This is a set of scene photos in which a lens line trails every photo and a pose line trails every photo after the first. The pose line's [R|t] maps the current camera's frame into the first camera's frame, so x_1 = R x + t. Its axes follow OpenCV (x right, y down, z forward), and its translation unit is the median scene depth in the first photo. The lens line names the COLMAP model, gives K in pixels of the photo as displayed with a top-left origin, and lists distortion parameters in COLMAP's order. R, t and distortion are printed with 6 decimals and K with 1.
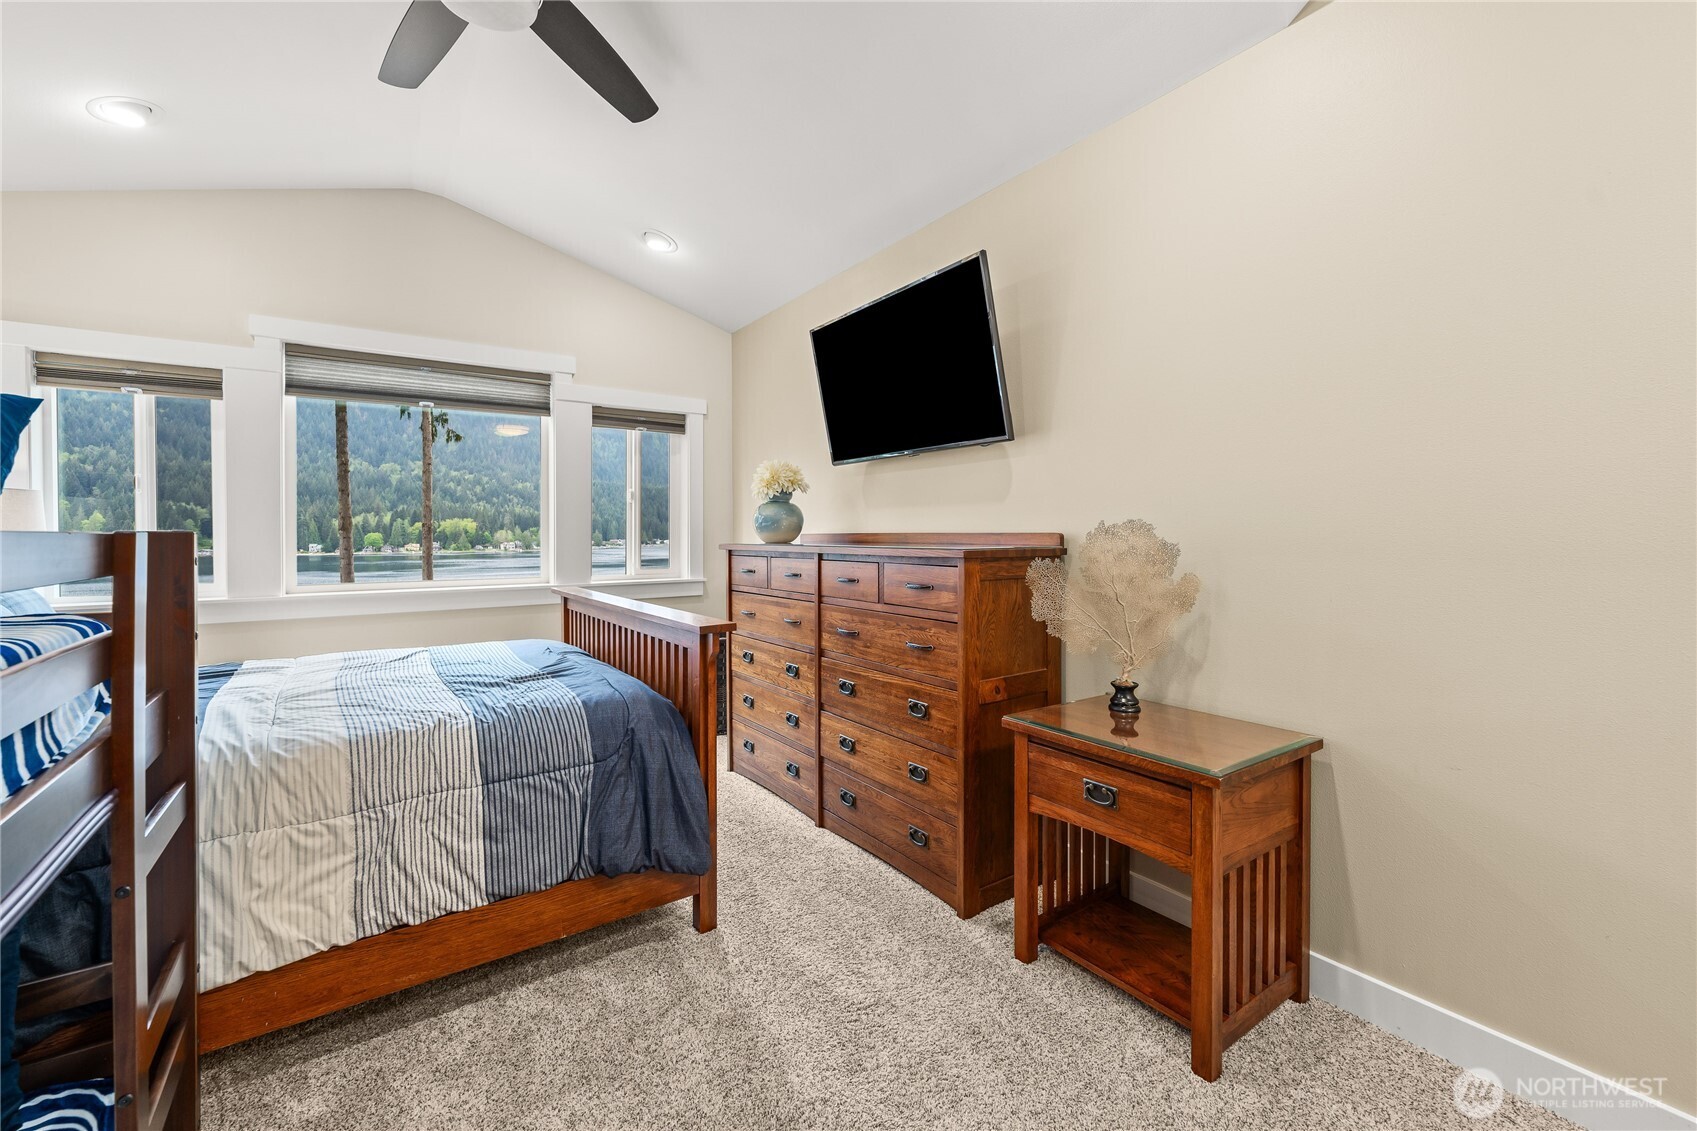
lens RADIAL K [[699.1, 0, 840.9], [0, 699.1, 554.5], [0, 0, 1]] dist [0.004162, -0.002370]
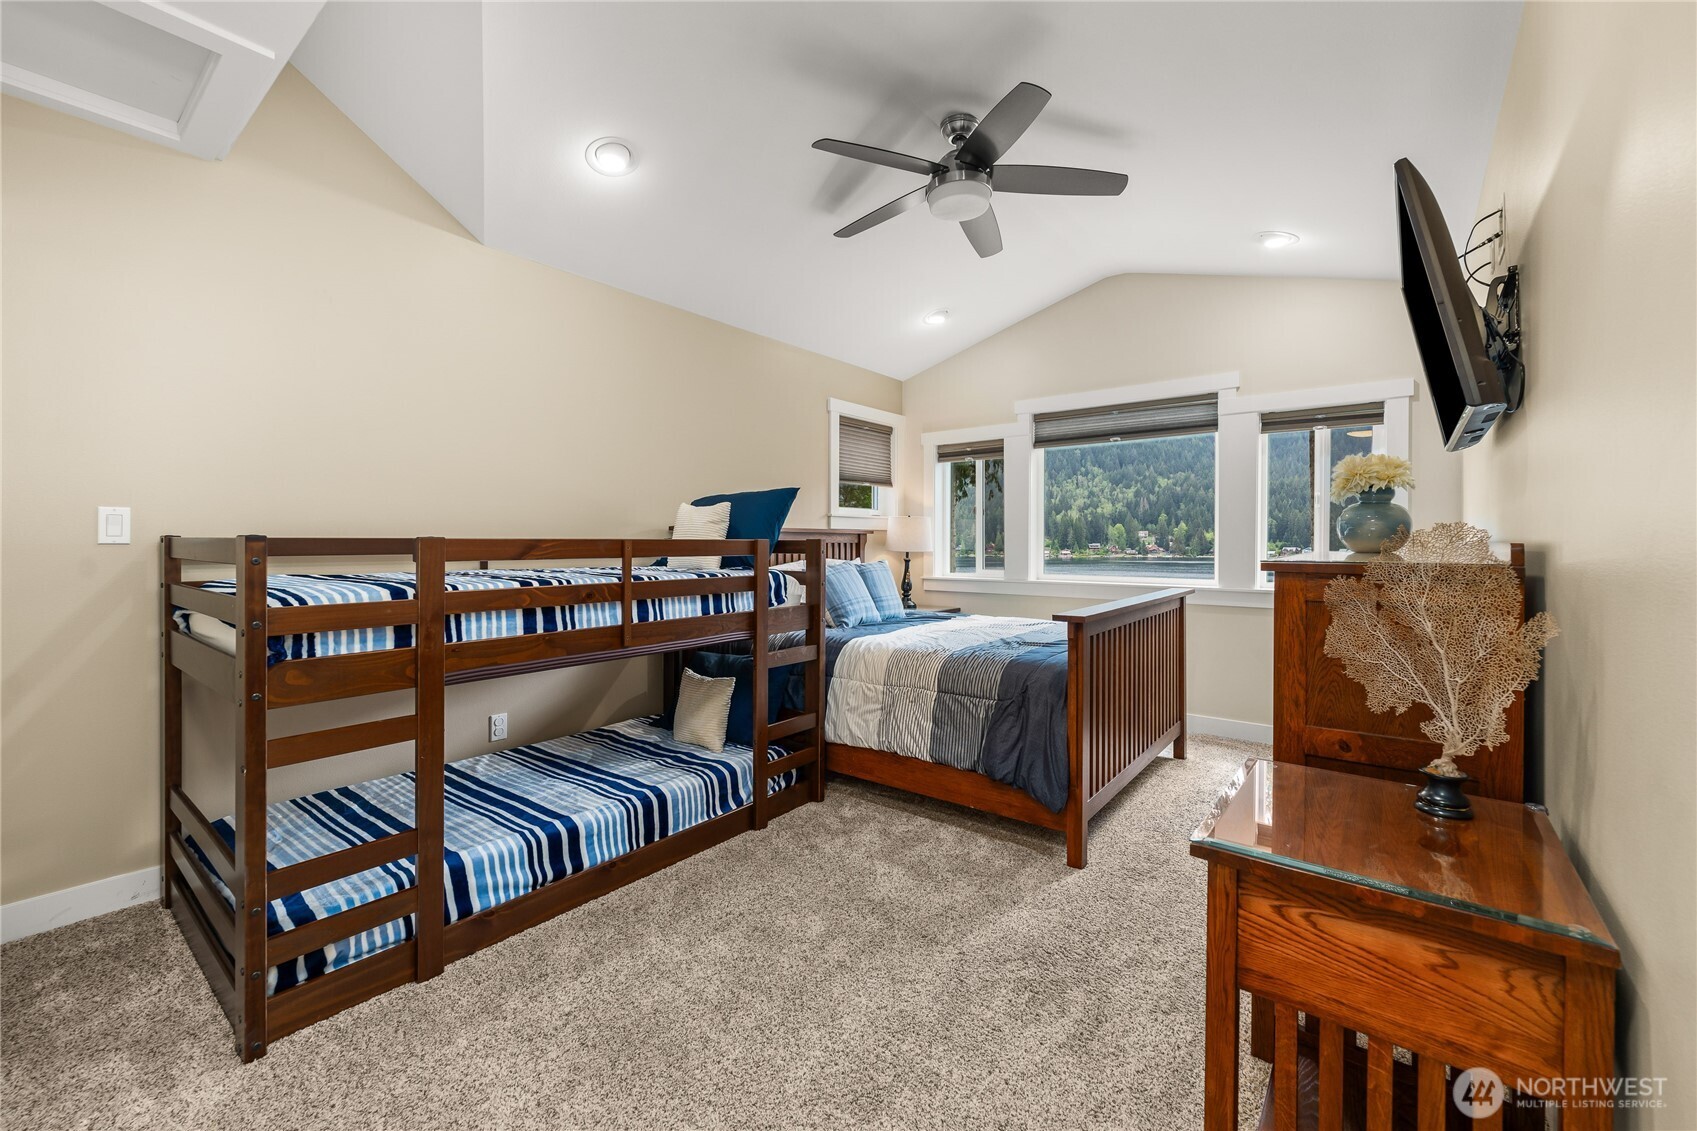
lens RADIAL K [[699.1, 0, 827.1], [0, 699.1, 554.7], [0, 0, 1]] dist [0.004162, -0.002370]
pose [[0.275691, 0.023931, -0.960948, 0.628587], [-0.030668, 0.999400, 0.016090, -0.009100], [0.960757, 0.025034, 0.276259, 0.176096]]
